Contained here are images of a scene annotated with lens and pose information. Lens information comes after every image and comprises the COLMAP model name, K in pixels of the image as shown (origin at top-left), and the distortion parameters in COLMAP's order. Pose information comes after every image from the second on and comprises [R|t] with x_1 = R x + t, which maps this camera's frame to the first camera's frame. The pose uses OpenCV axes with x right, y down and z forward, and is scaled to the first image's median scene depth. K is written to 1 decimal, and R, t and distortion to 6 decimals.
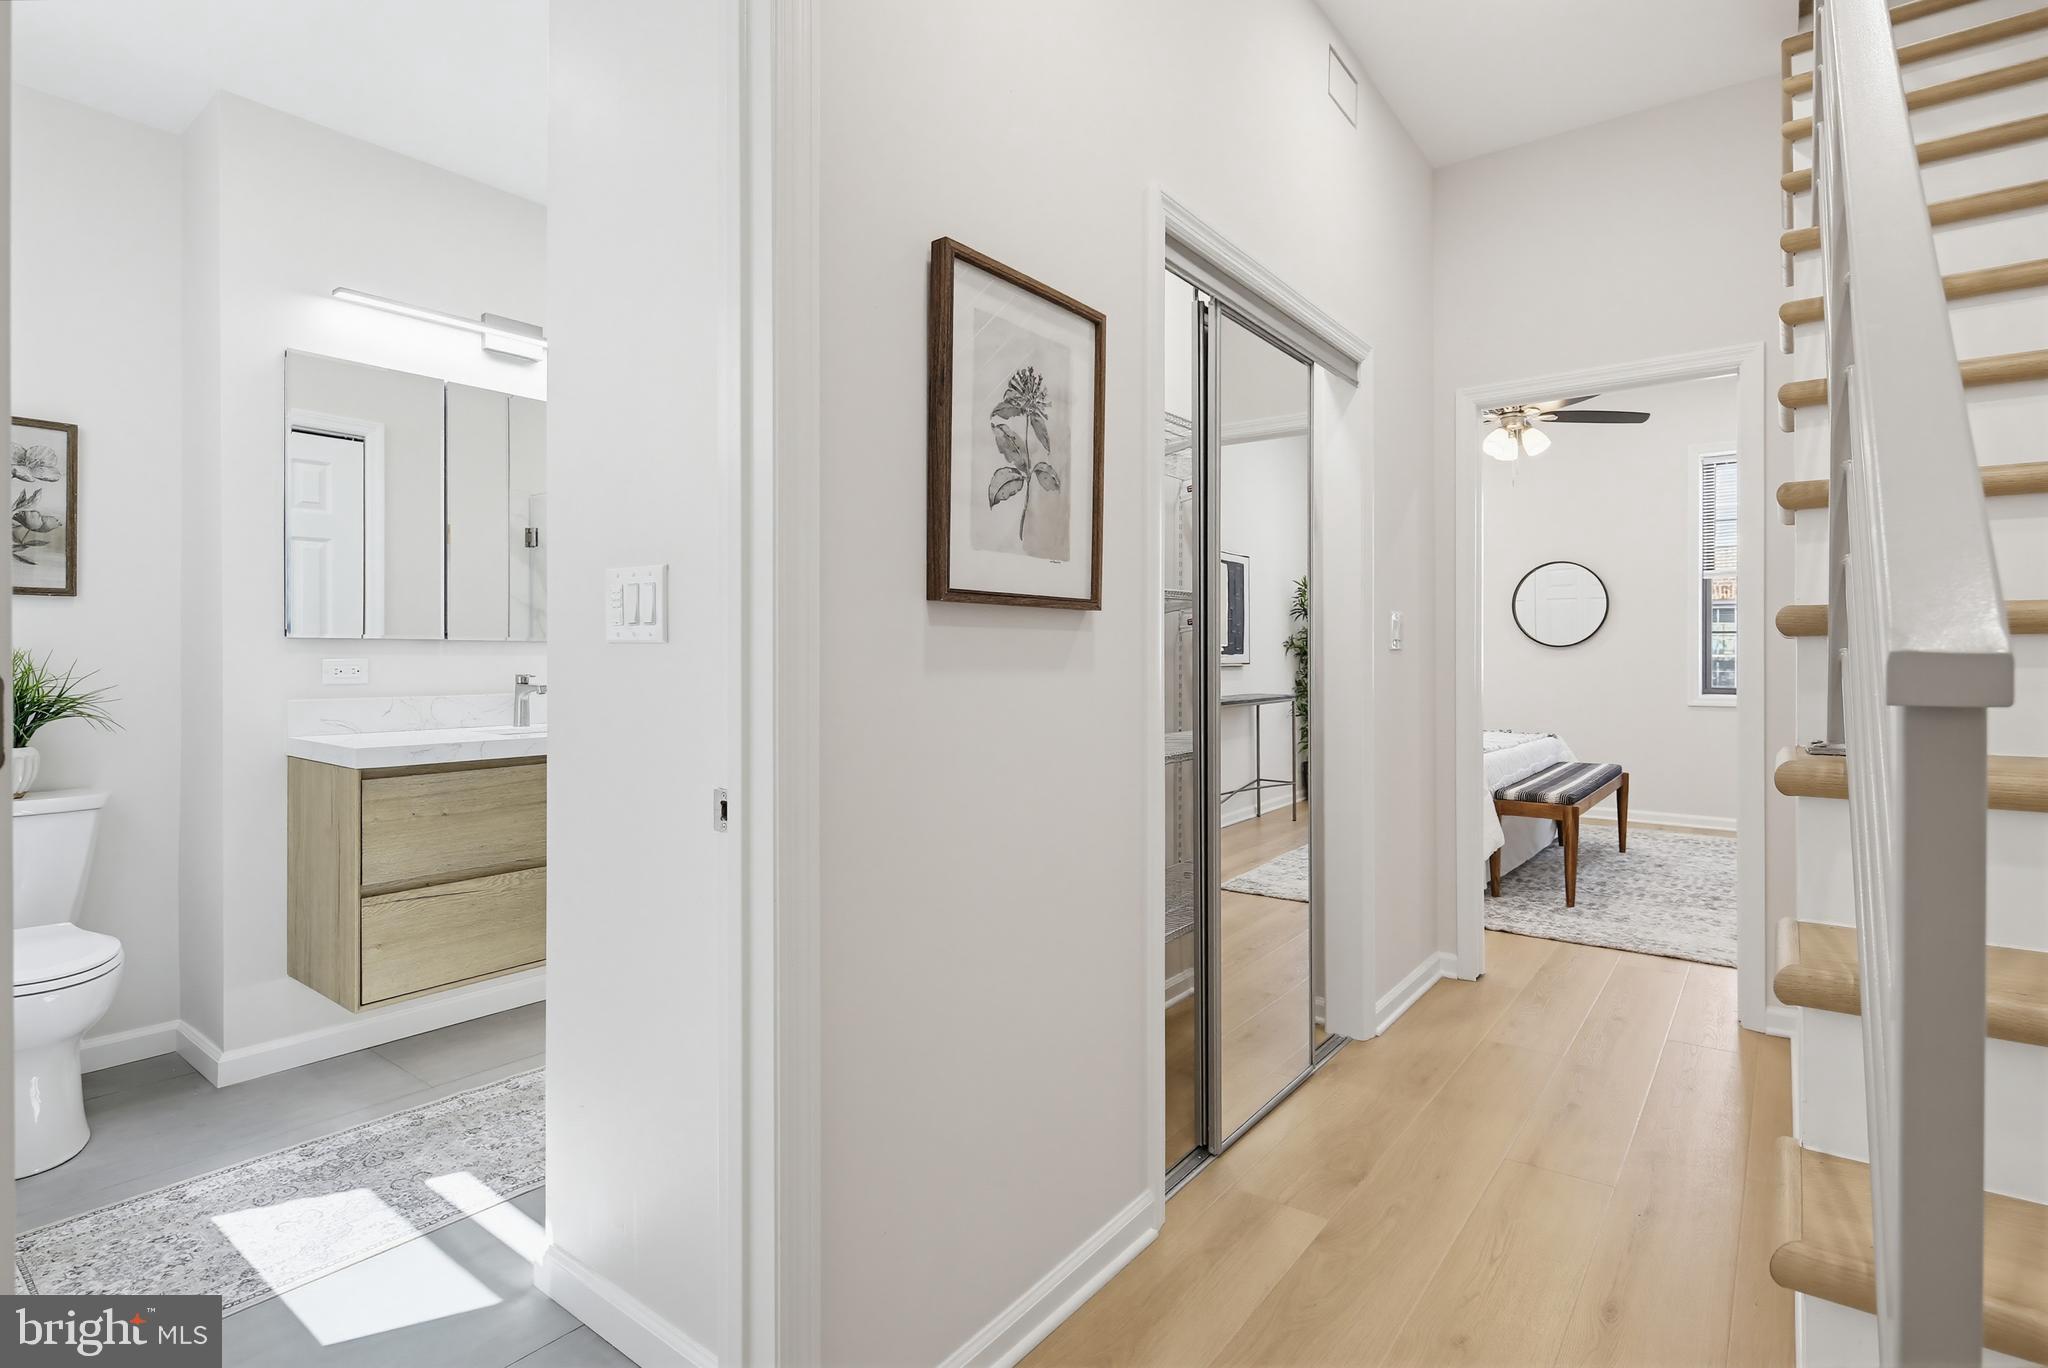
lens RADIAL K [[996.2, 0, 1026.8], [0, 996.2, 652.3], [0, 0, 1]] dist [-0.000188, -0.001129]
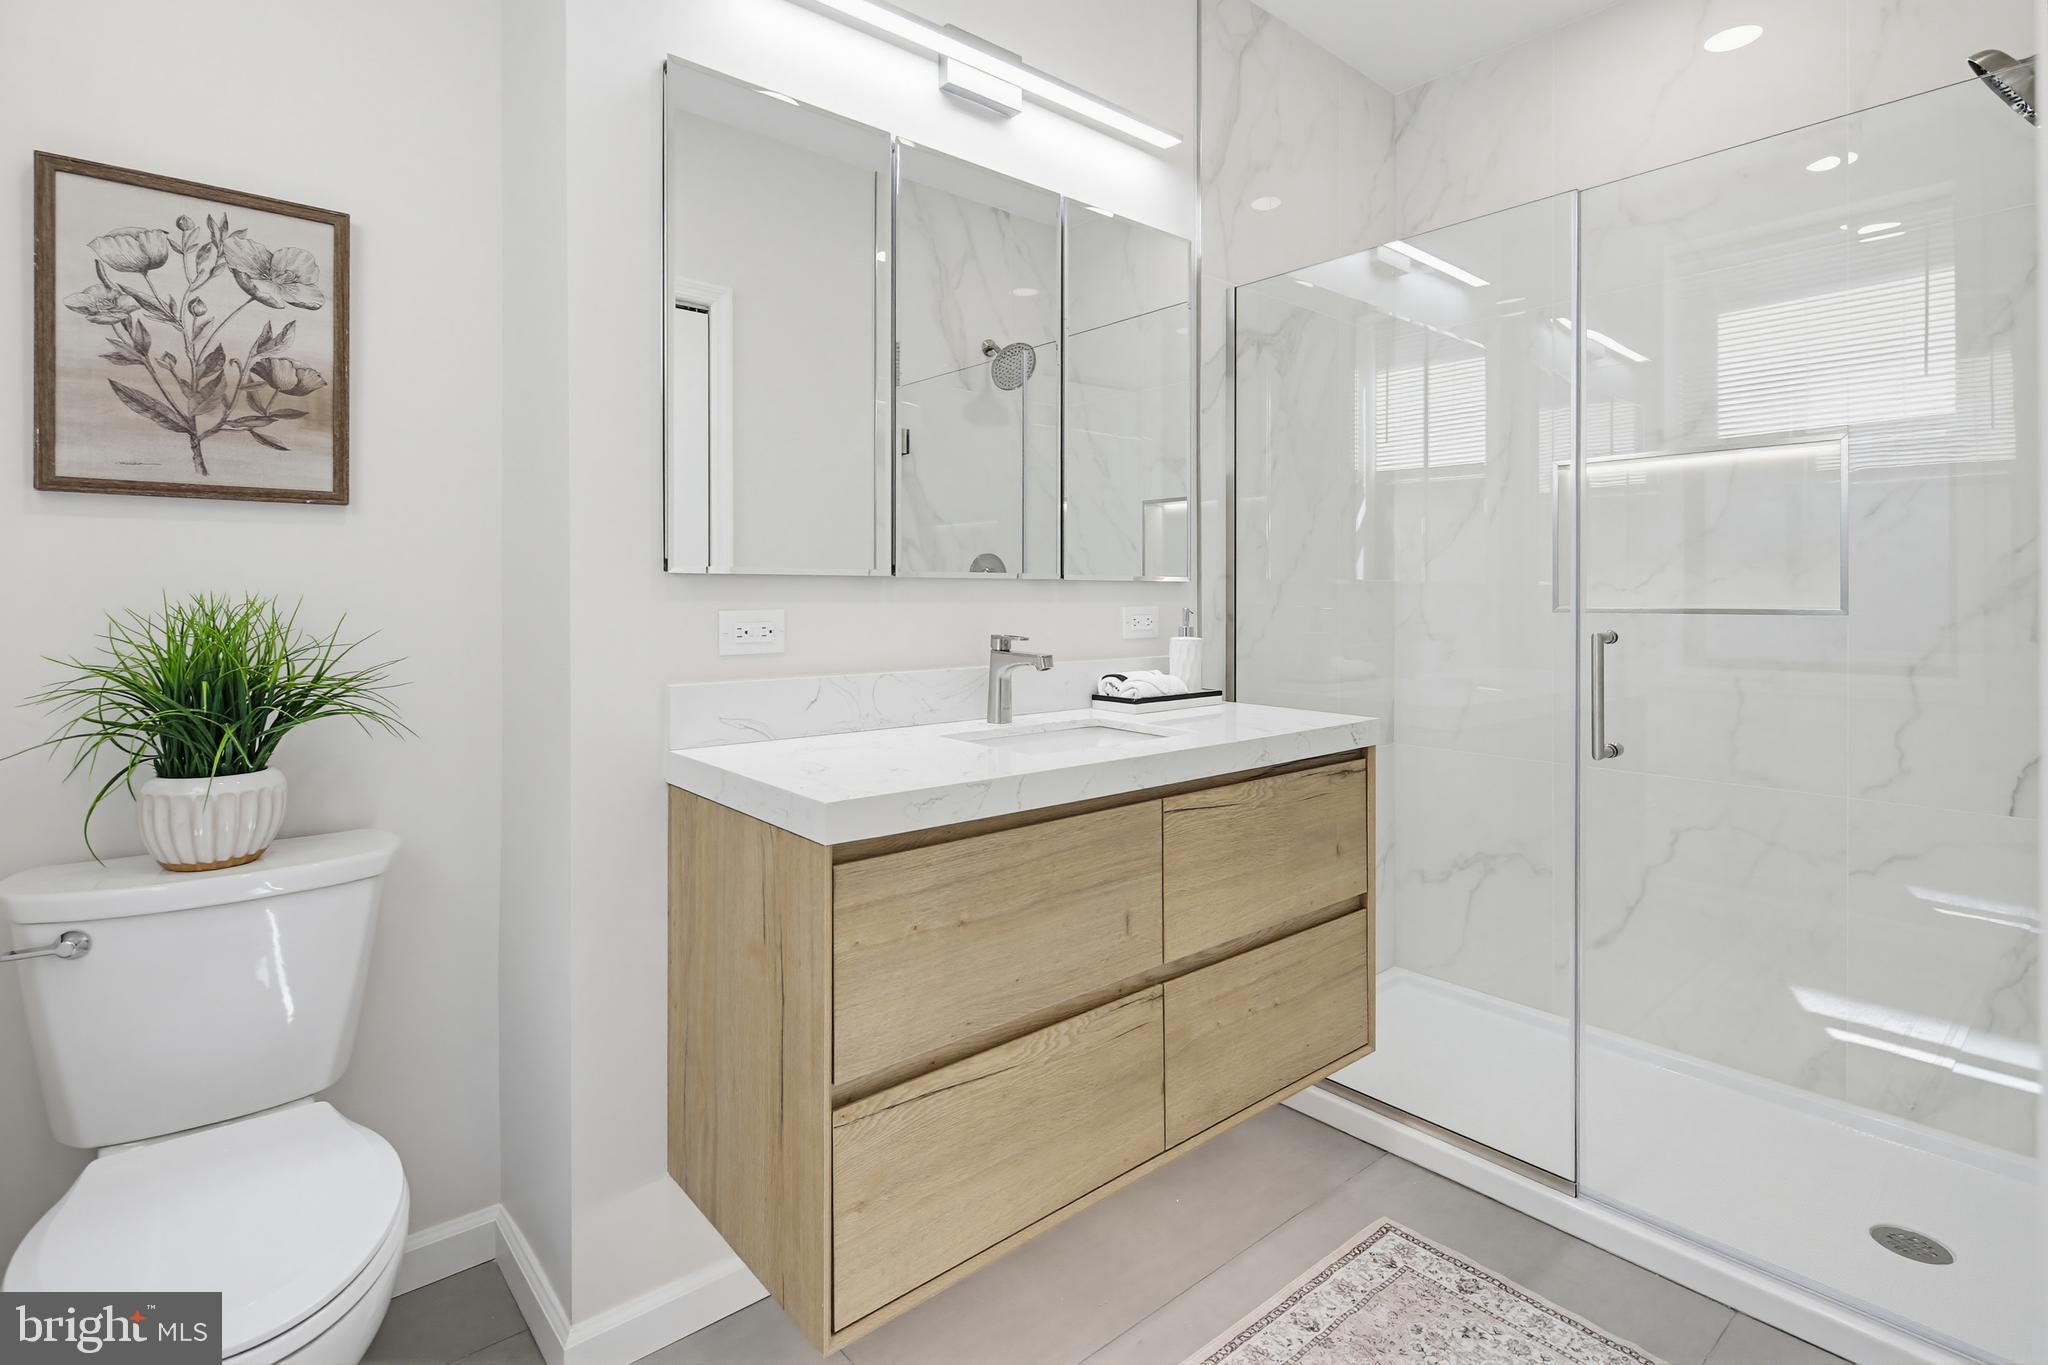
lens RADIAL K [[997.3, 0, 1029.6], [0, 997.3, 591.2], [0, 0, 1]] dist [0.000868, 0.000033]
pose [[0.978828, -0.001519, -0.204677, -0.443701], [0.001419, 0.999999, -0.000633, -0.004162], [0.204678, 0.000329, 0.978829, 0.509383]]
